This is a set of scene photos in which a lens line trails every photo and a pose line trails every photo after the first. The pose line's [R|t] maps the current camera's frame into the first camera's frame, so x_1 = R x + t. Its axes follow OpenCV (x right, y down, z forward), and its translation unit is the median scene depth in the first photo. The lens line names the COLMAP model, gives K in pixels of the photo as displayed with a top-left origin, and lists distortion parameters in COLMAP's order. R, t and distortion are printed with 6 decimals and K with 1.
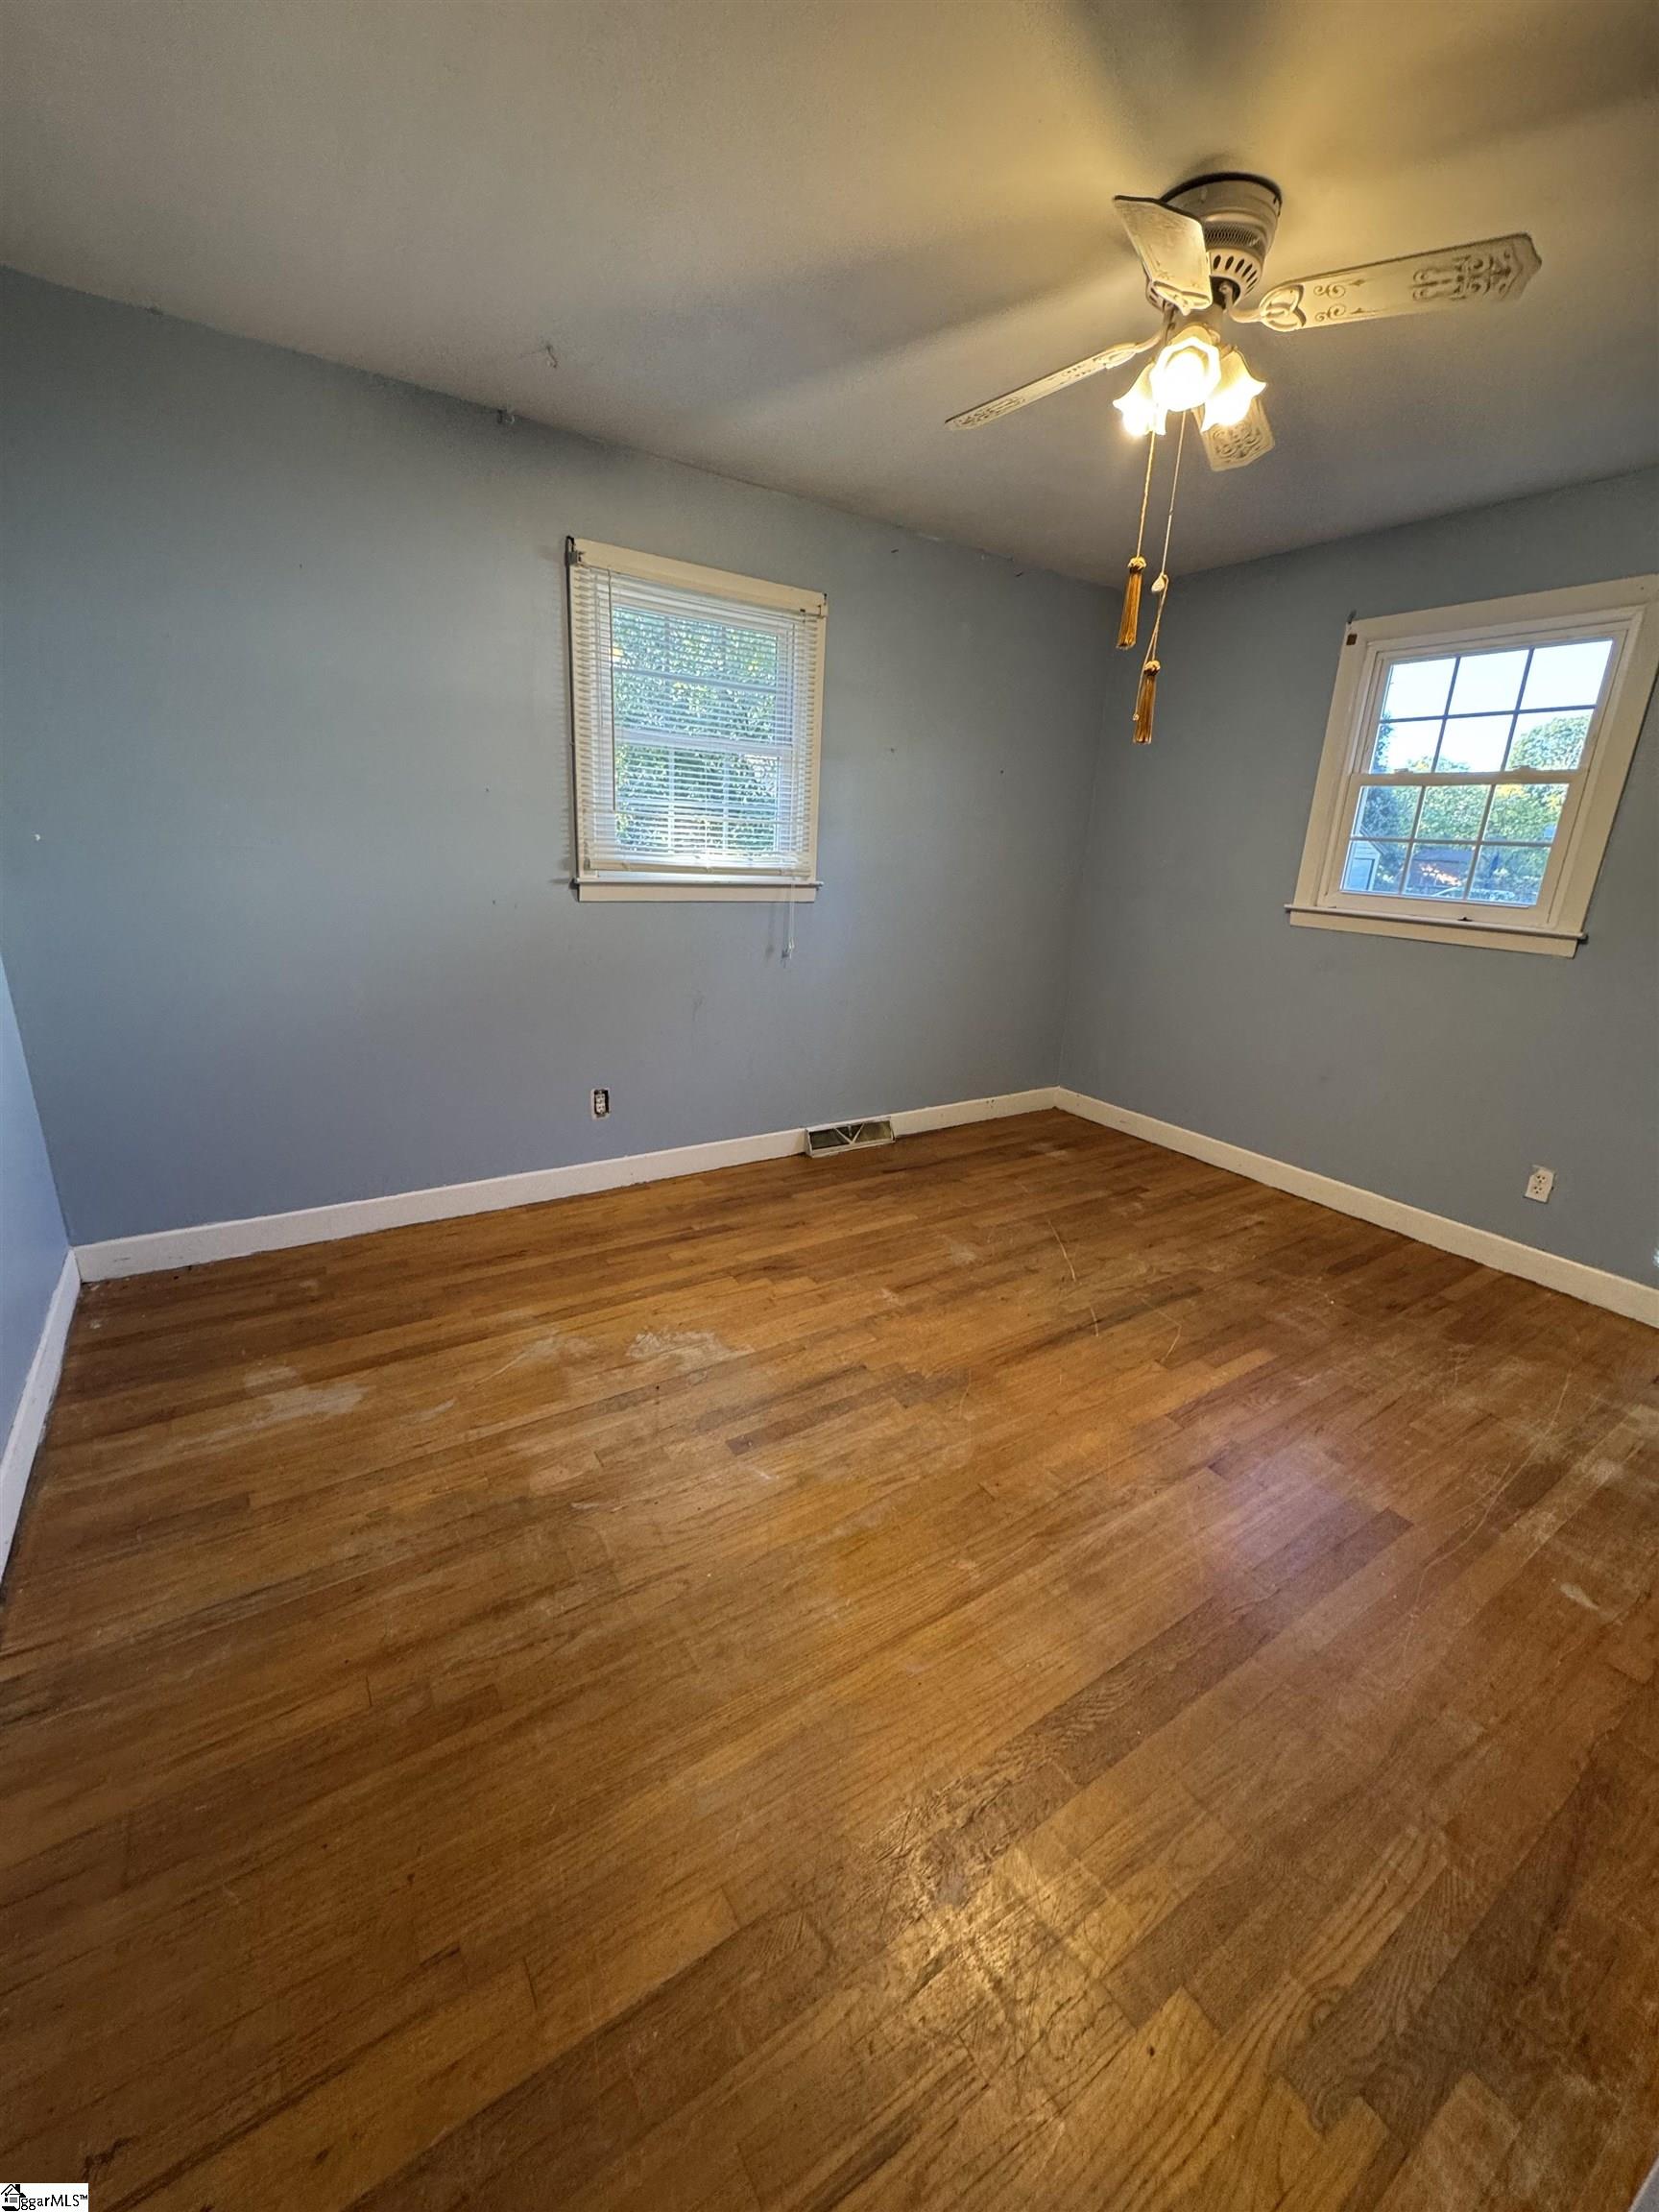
lens RADIAL K [[881.5, 0, 835.8], [0, 881.5, 1107.8], [0, 0, 1]] dist [-0.004262, 0.000843]
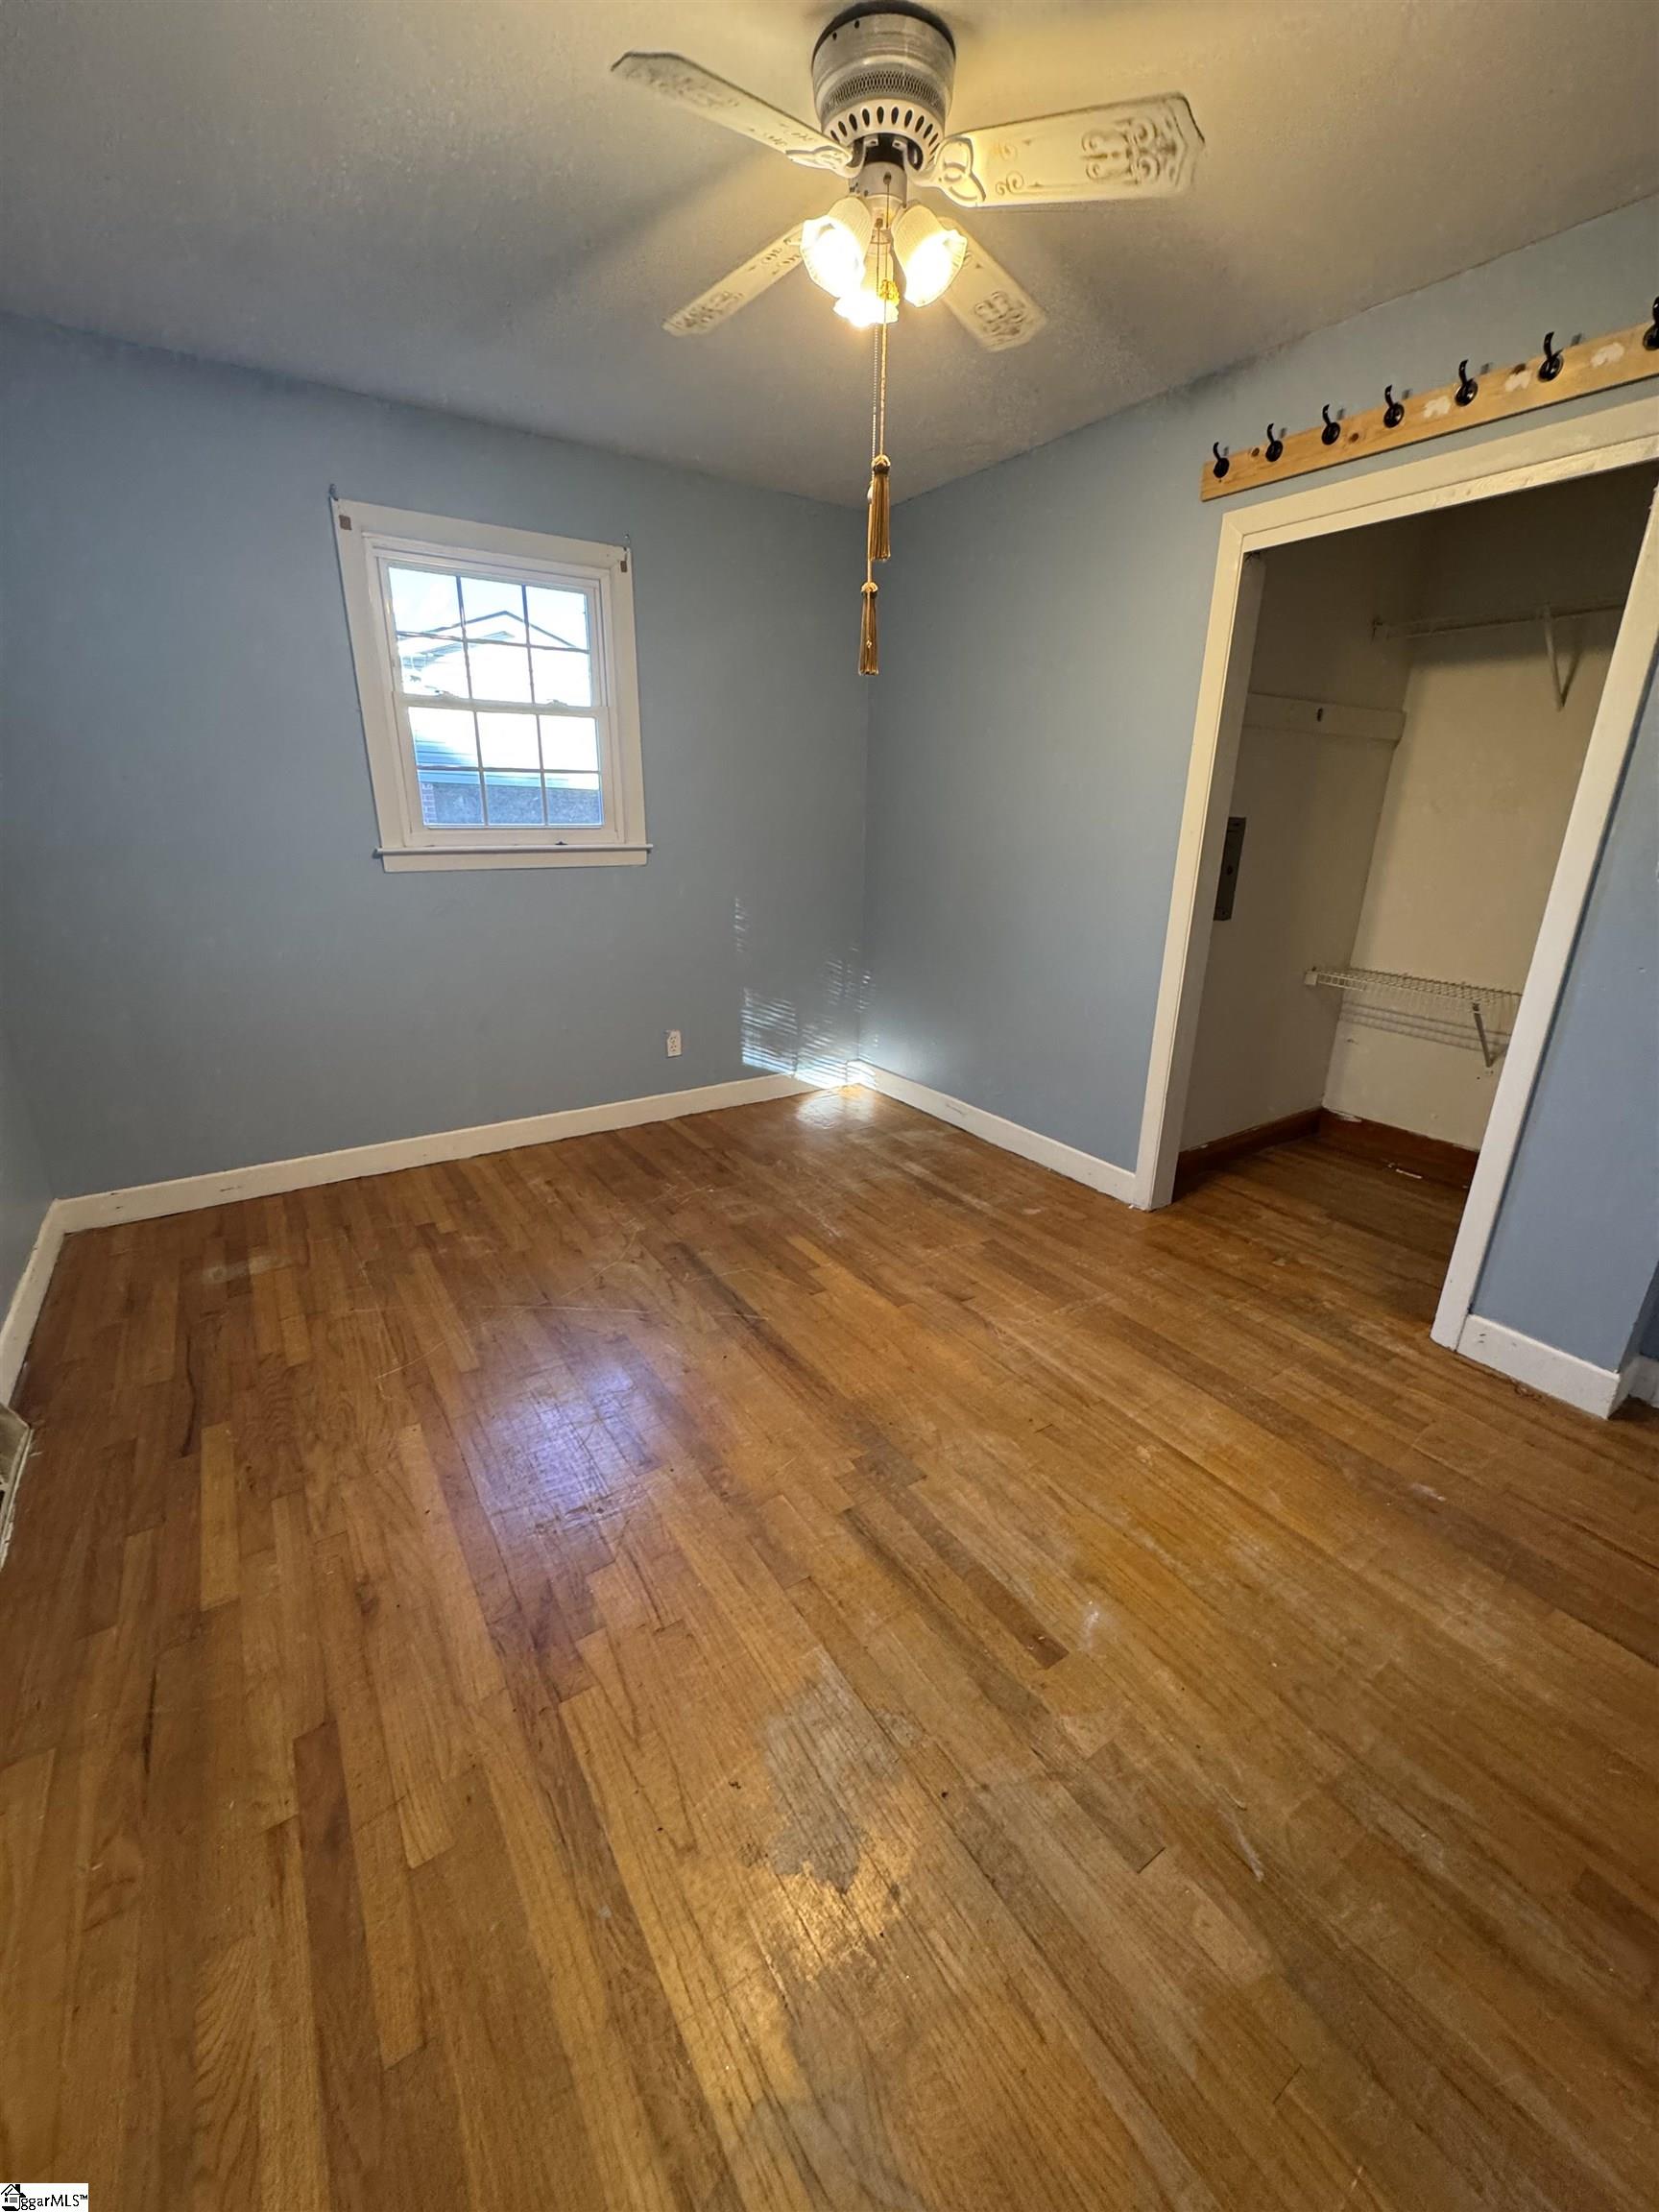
lens RADIAL K [[881.5, 0, 836.0], [0, 881.5, 1098.7], [0, 0, 1]] dist [-0.004262, 0.000843]
pose [[-0.002914, -0.363083, 0.931752, -0.448321], [0.285269, 0.892737, 0.348772, -0.233768], [-0.958443, 0.266816, 0.100975, 0.708073]]
